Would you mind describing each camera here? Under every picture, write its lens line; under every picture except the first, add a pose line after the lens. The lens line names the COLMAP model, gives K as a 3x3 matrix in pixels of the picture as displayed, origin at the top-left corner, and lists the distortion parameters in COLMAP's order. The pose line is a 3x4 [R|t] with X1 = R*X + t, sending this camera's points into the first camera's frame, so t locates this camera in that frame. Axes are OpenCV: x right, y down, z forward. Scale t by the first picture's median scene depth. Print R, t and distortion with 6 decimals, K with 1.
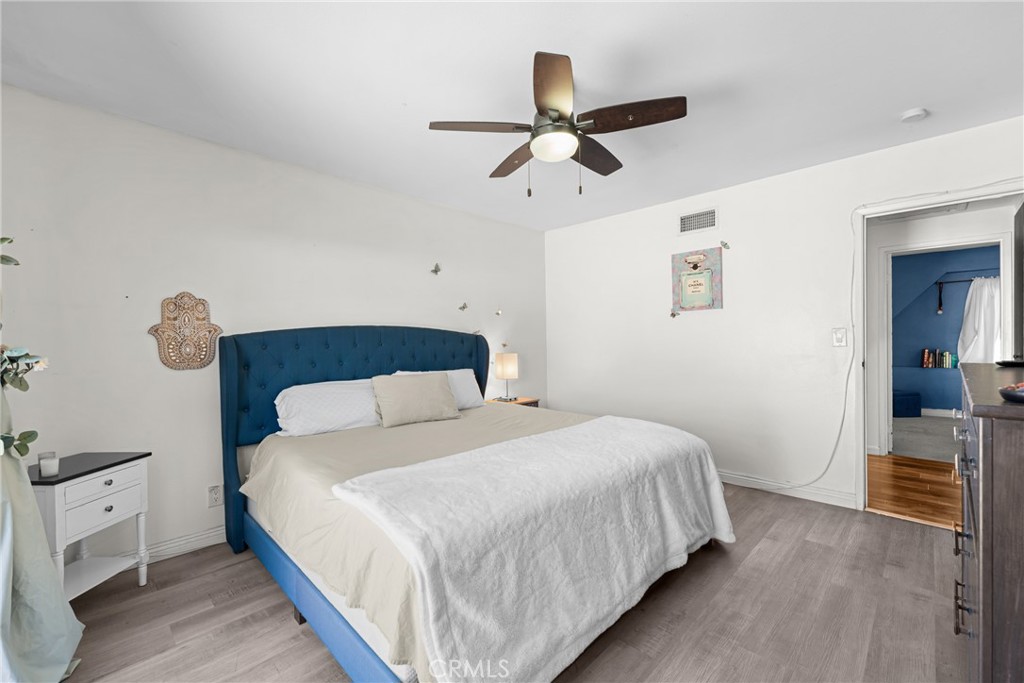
lens RADIAL K [[408.4, 0, 521.8], [0, 408.4, 339.3], [0, 0, 1]] dist [-0.003229, -0.000001]
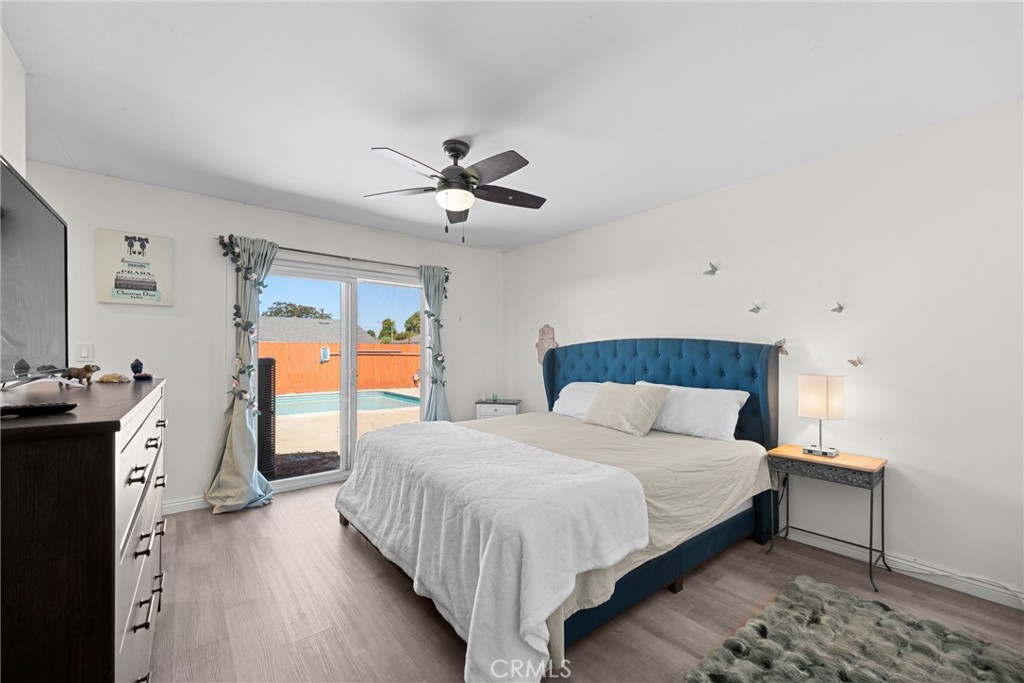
lens RADIAL K [[408.4, 0, 516.8], [0, 408.4, 344.1], [0, 0, 1]] dist [-0.003229, -0.000001]
pose [[-0.095638, -0.001709, -0.995415, 0.909505], [0.003211, 0.999993, -0.002025, -0.020502], [0.995411, -0.003390, -0.095632, 0.910726]]
